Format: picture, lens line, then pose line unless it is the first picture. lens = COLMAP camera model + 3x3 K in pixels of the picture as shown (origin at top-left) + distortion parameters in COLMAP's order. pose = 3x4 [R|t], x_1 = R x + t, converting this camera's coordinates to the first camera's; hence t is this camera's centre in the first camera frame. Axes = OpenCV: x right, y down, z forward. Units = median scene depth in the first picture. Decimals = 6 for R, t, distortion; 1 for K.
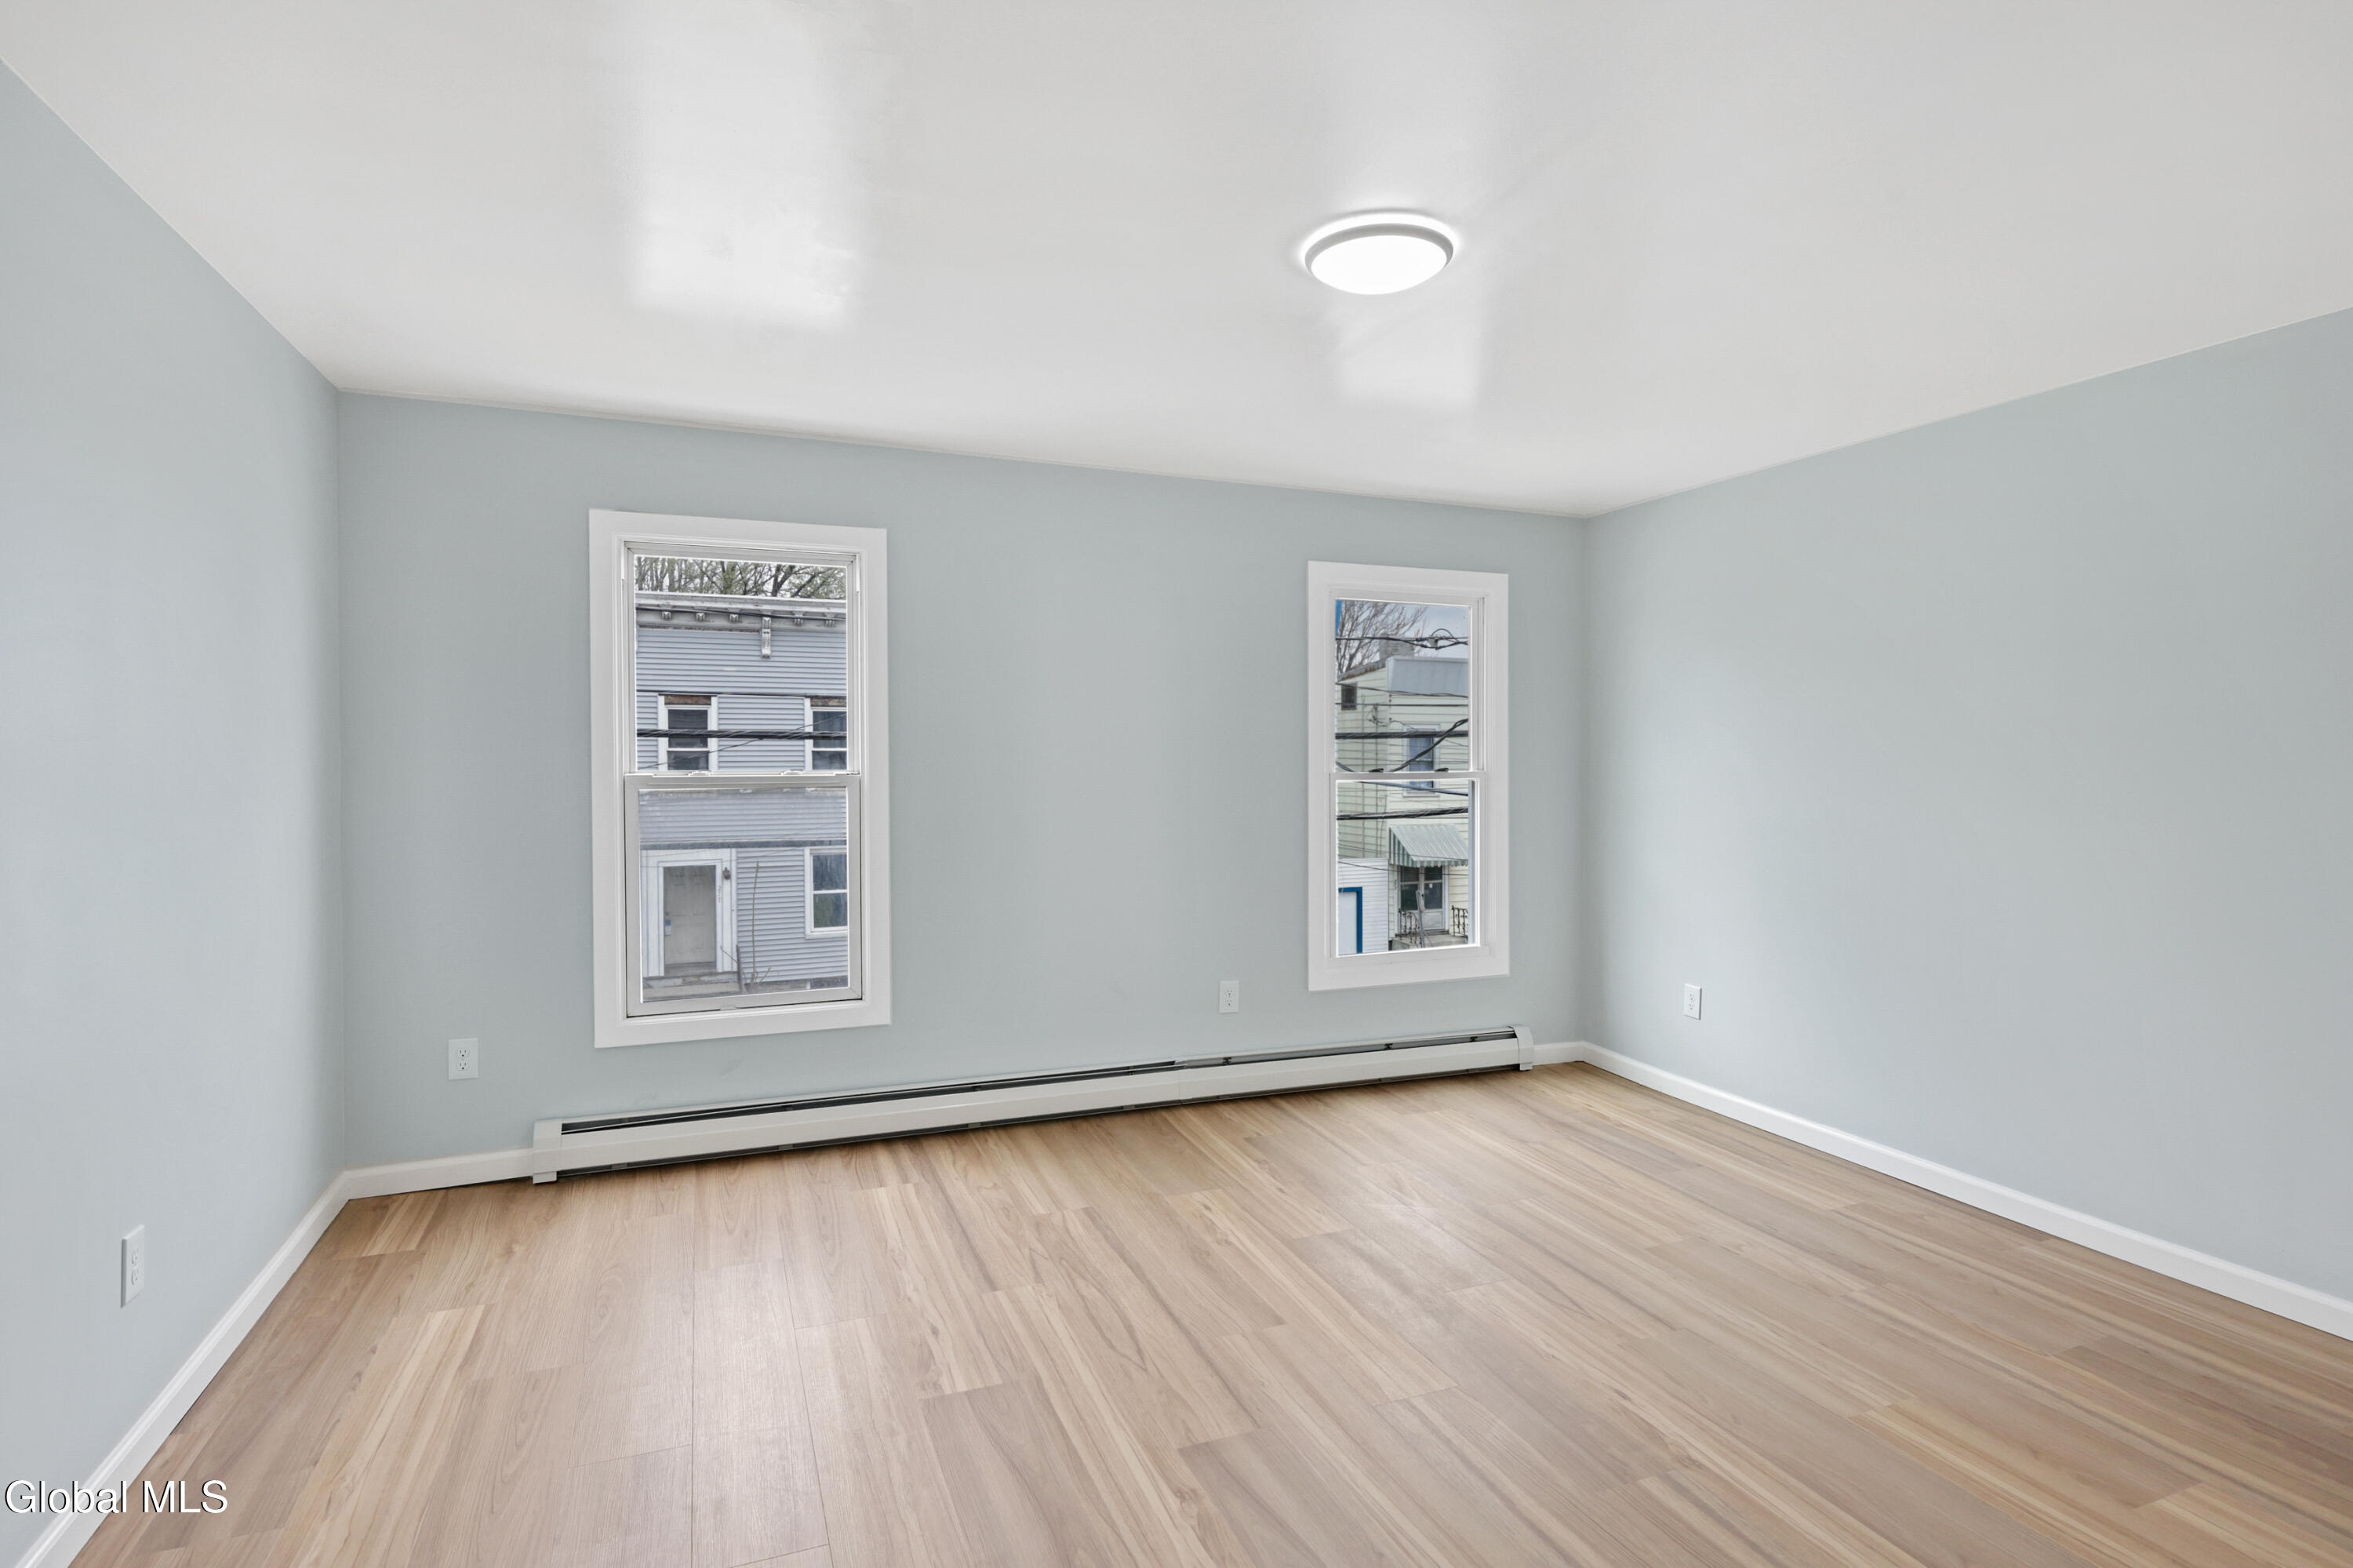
lens RADIAL K [[1181.2, 0, 1178.1], [0, 1181.2, 774.2], [0, 0, 1]] dist [0.014718, -0.002428]
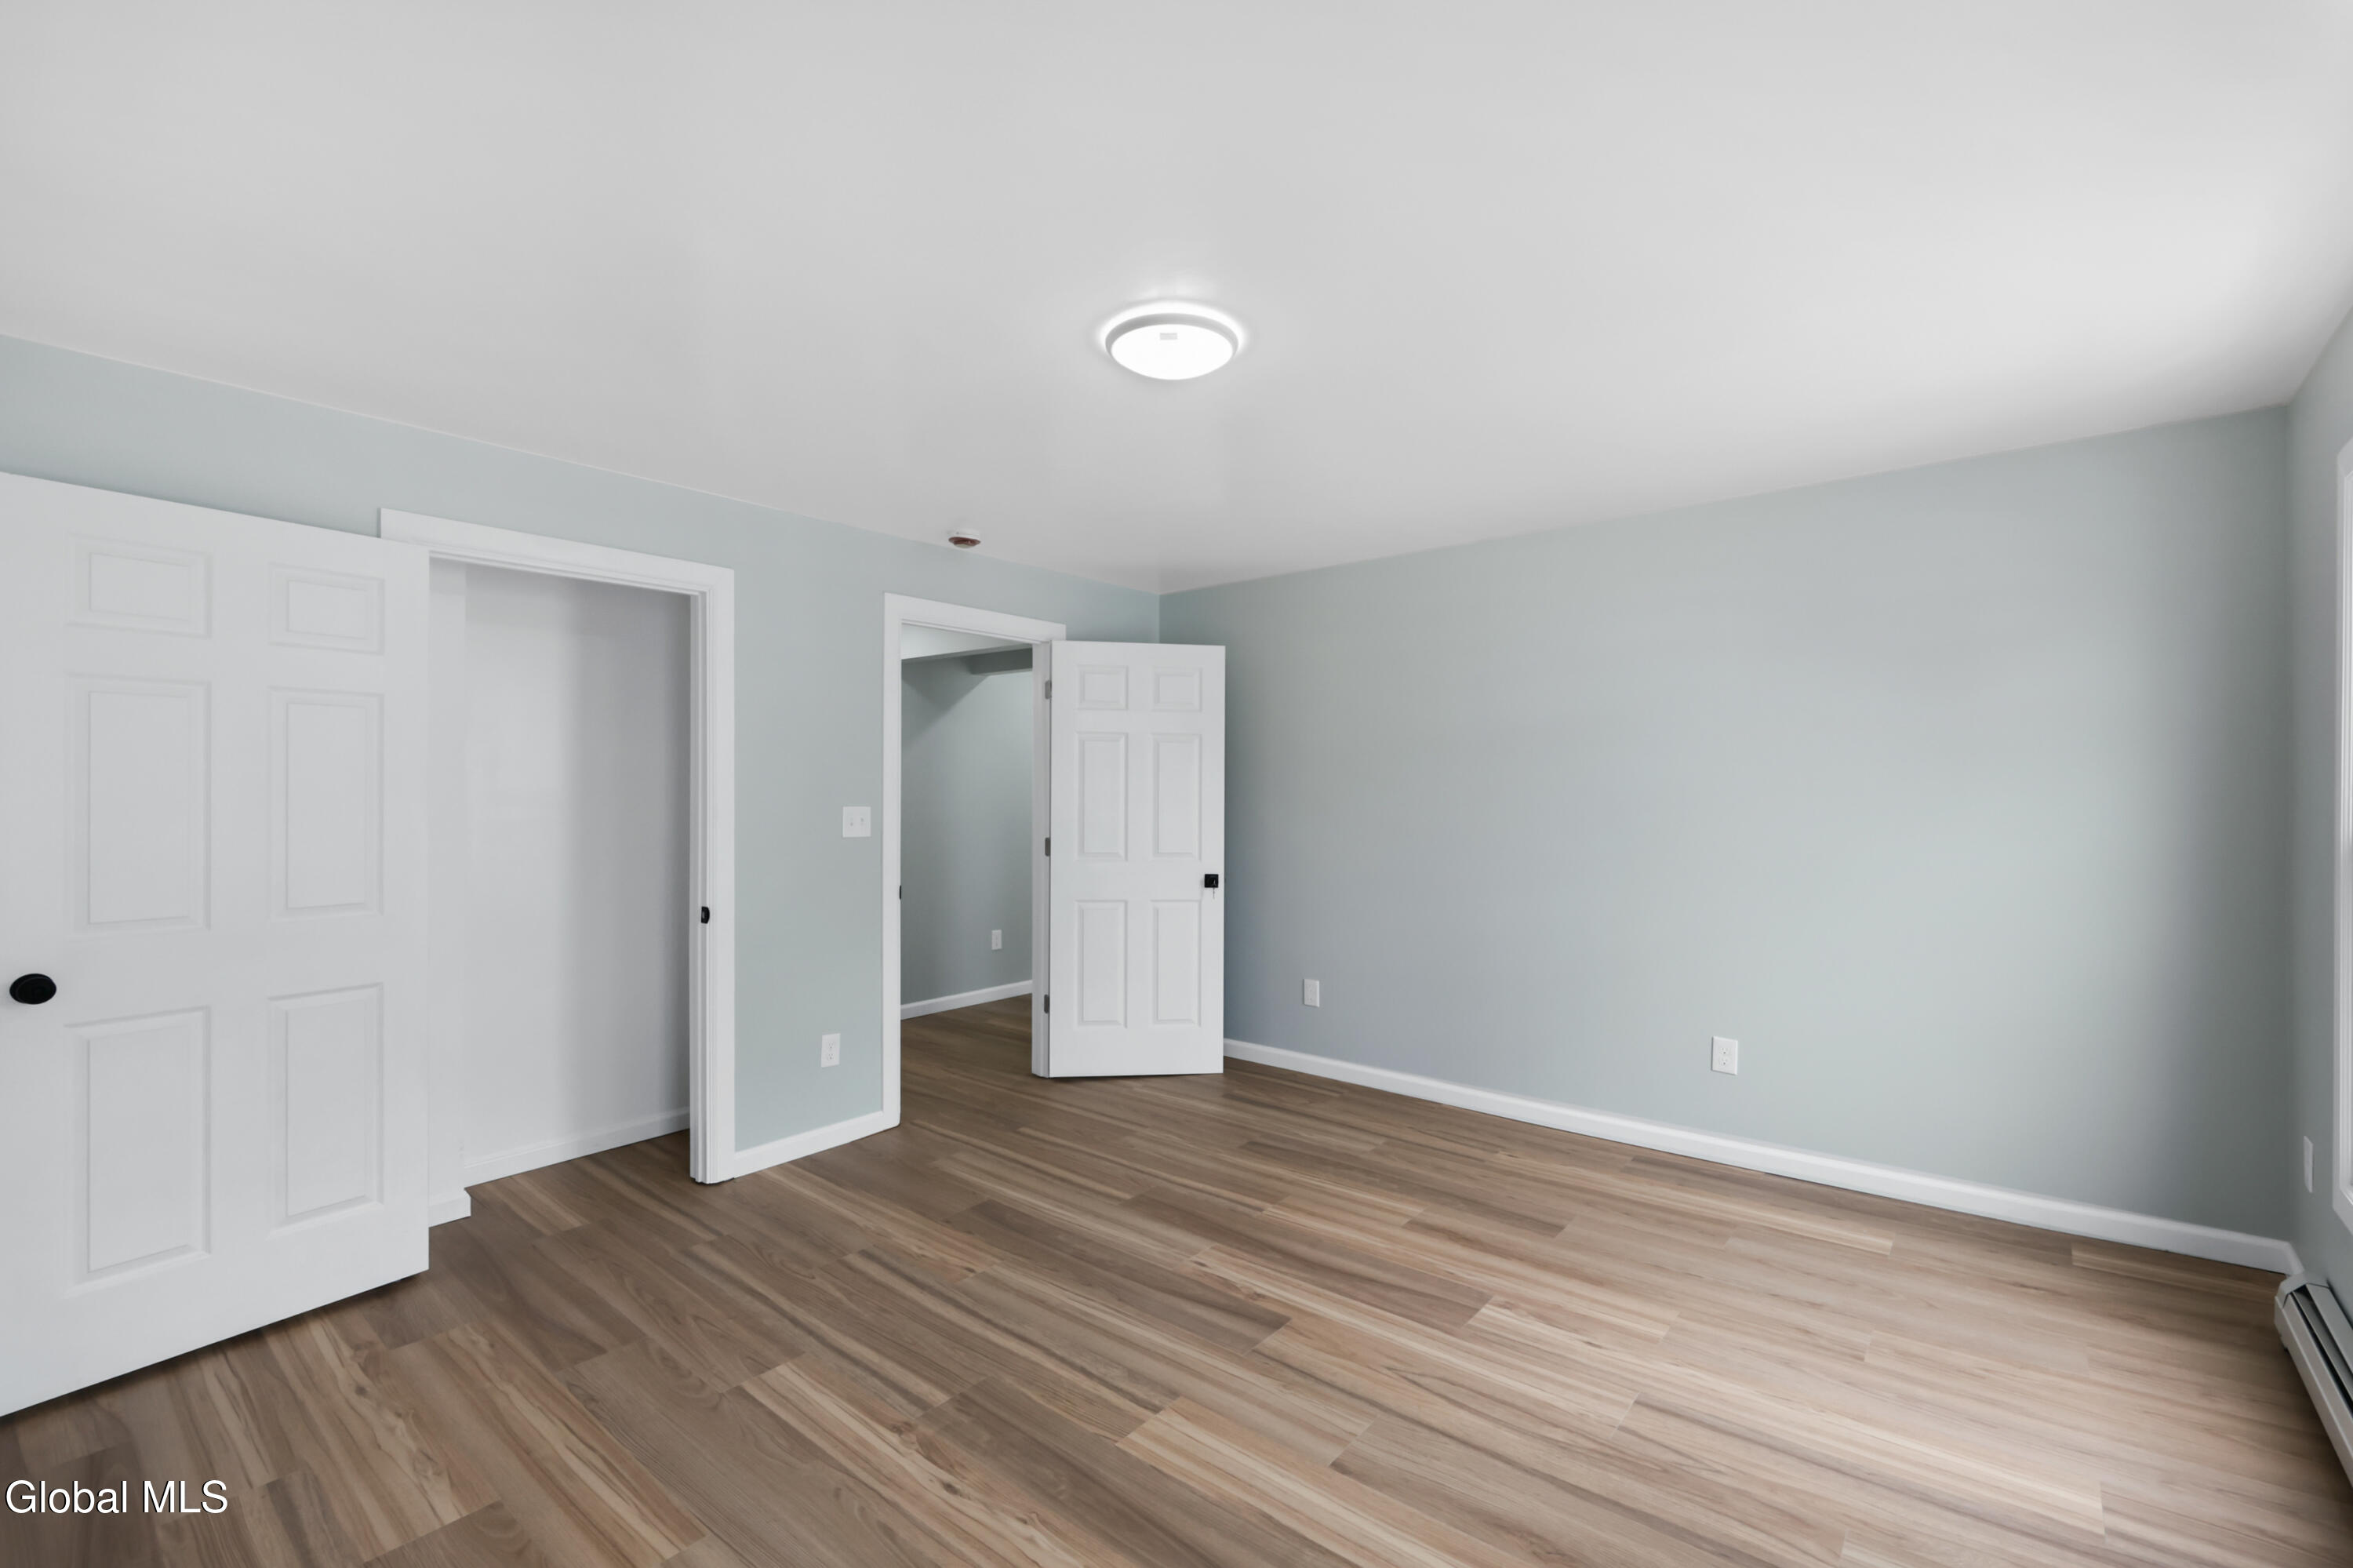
lens RADIAL K [[1019.5, 0, 1188.5], [0, 1019.5, 789.5], [0, 0, 1]] dist [0.011722, 0.000222]
pose [[-0.876615, 0.001160, -0.481191, 0.495995], [-0.005774, 0.999900, 0.012929, -0.025665], [0.481158, 0.014112, -0.876520, 1.484268]]
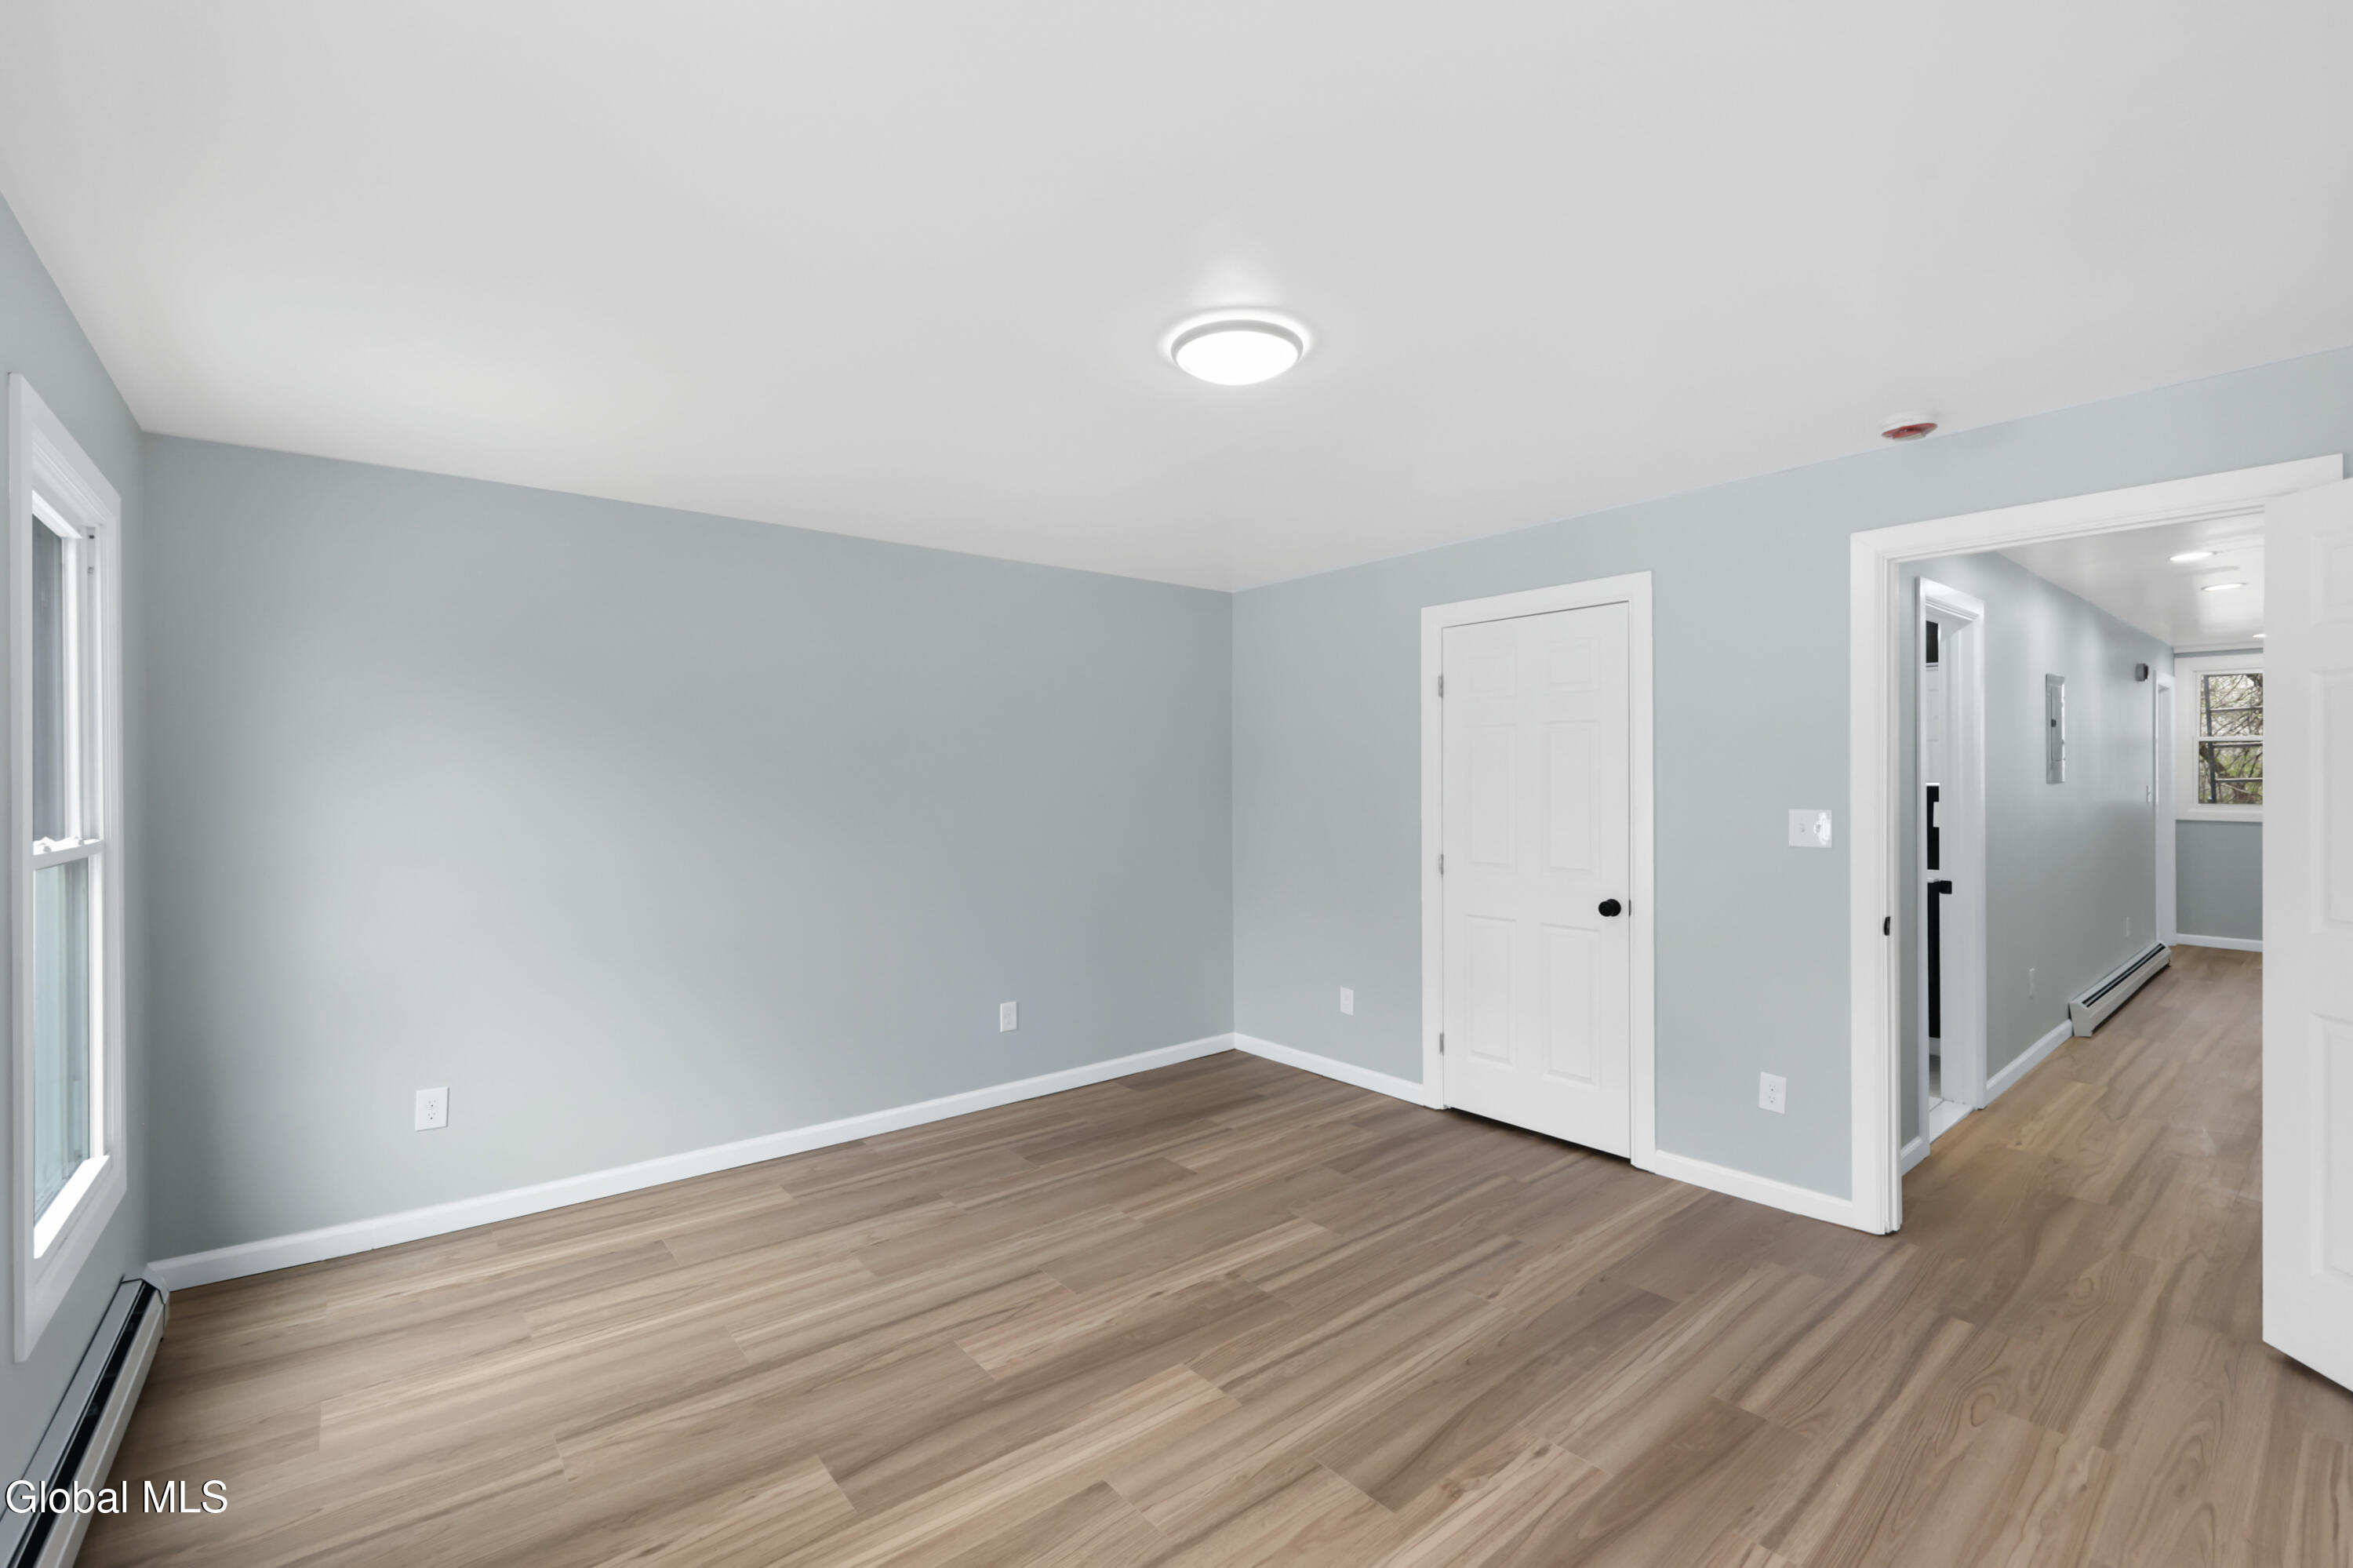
lens RADIAL K [[1019.5, 0, 1188.5], [0, 1019.5, 789.5], [0, 0, 1]] dist [0.011722, 0.000222]
pose [[-0.308969, -0.001288, 0.951071, -0.578541], [0.020415, 0.999760, 0.007986, -0.028635], [-0.950853, 0.021883, -0.308868, 1.083152]]
